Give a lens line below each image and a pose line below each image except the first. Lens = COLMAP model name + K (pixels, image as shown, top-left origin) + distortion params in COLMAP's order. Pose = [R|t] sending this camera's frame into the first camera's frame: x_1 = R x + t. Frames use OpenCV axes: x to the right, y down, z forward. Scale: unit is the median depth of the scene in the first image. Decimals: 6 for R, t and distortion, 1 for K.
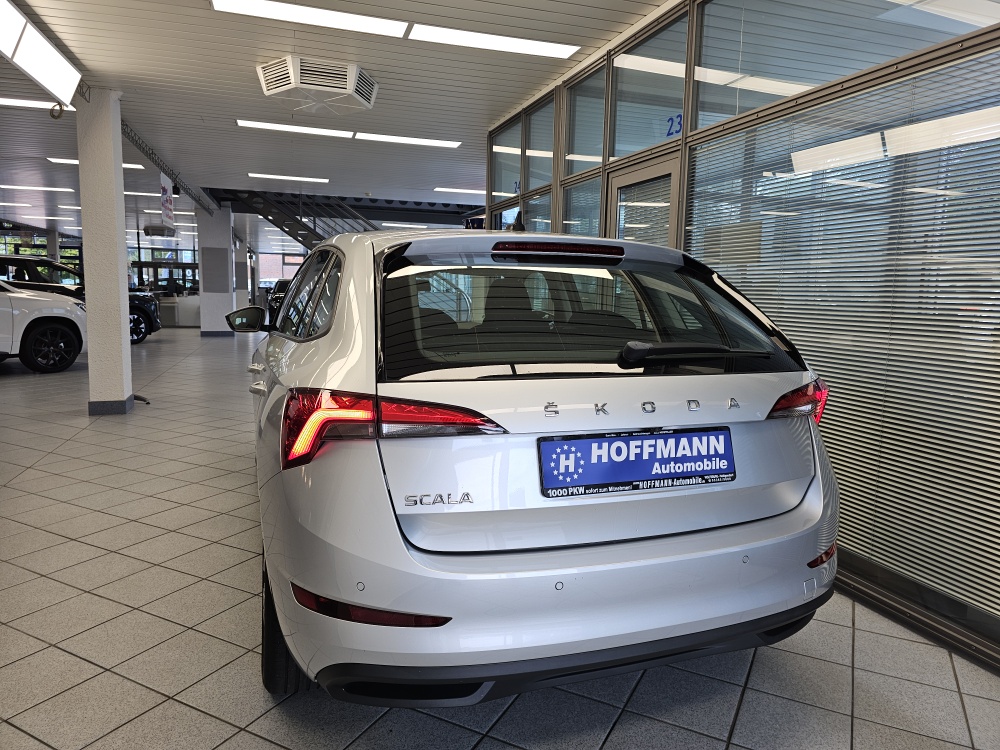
lens RADIAL K [[681.5, 0, 504.7], [0, 681.5, 372.6], [0, 0, 1]] dist [0.056223, -0.058592]
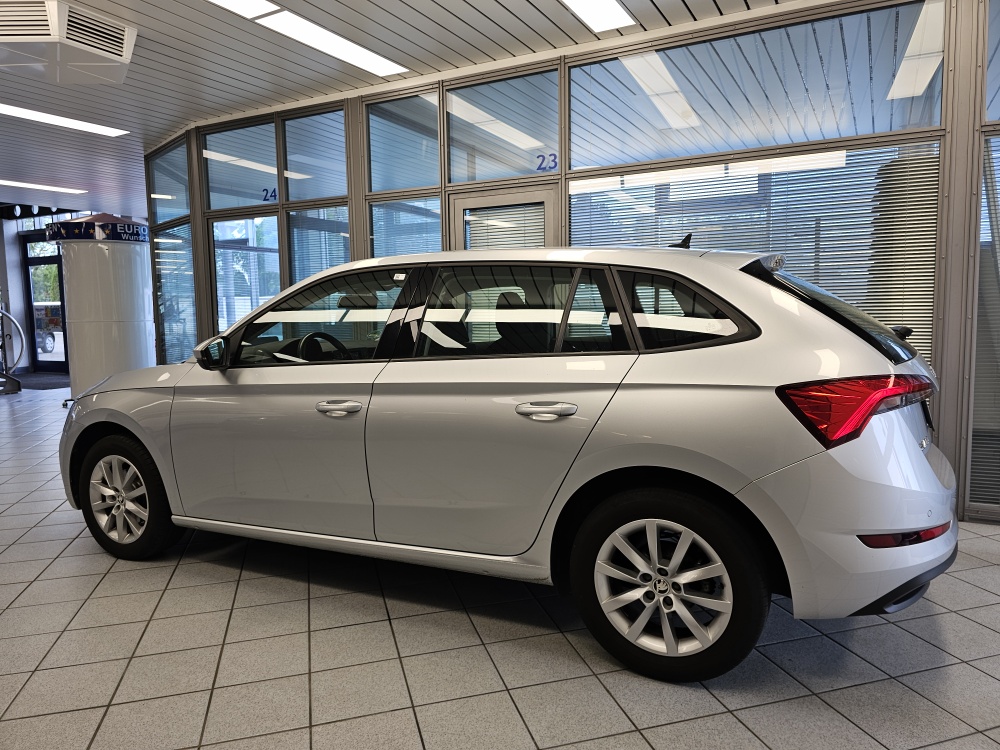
lens RADIAL K [[681.5, 0, 504.7], [0, 681.5, 372.6], [0, 0, 1]] dist [0.056223, -0.058592]
pose [[0.719397, -0.102289, 0.687027, -0.573877], [0.116522, 0.992853, 0.025810, -0.032783], [-0.684756, 0.061486, 0.726174, 0.186609]]
